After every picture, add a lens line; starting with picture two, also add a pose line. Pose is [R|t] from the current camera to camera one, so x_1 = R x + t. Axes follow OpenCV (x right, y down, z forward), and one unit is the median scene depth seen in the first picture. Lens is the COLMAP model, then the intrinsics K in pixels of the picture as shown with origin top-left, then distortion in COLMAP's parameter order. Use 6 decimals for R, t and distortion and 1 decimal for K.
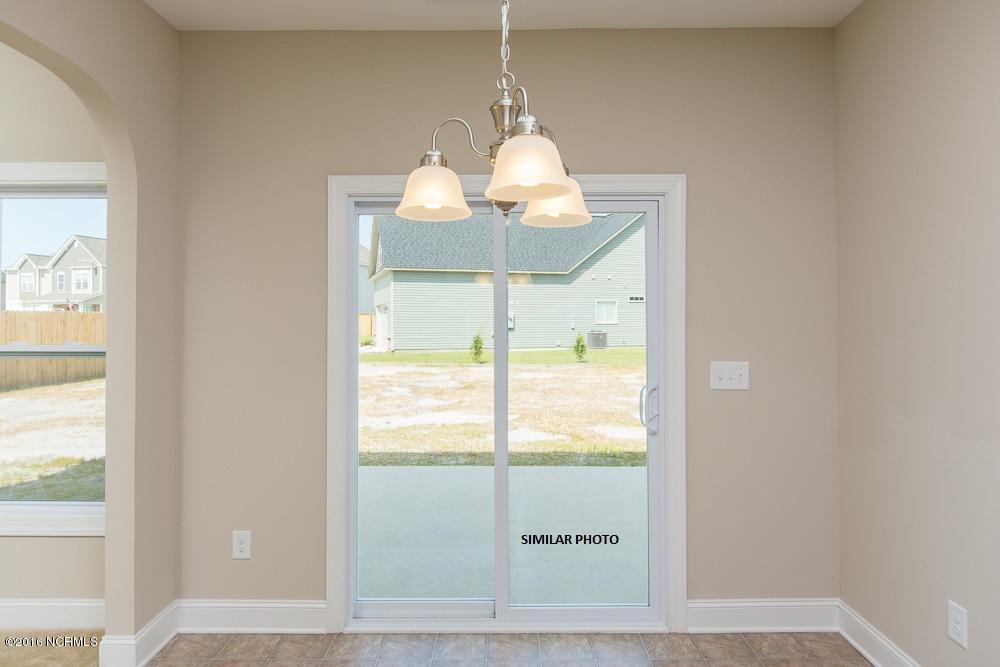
lens RADIAL K [[620.3, 0, 500.0], [0, 620.3, 333.5], [0, 0, 1]] dist [0.001060, 0.048489]
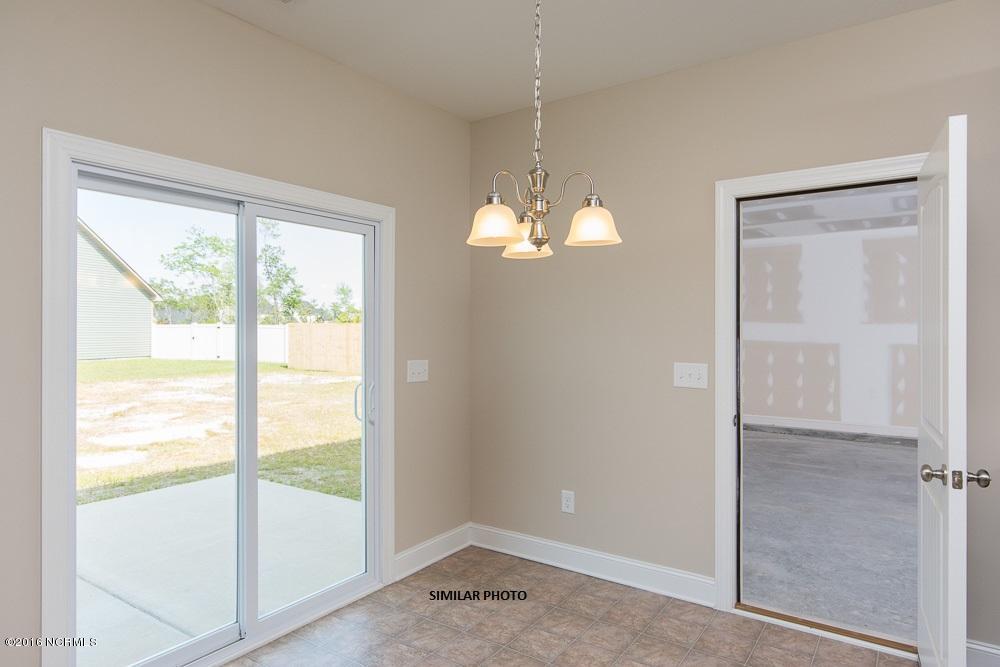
lens RADIAL K [[603.1, 0, 500.0], [0, 603.1, 333.5], [0, 0, 1]] dist [0.000438, 0.000548]
pose [[0.576186, 0.001581, 0.817317, -0.554731], [0.005918, 0.999964, -0.006107, -0.000879], [-0.817297, 0.008356, 0.576156, 0.142171]]
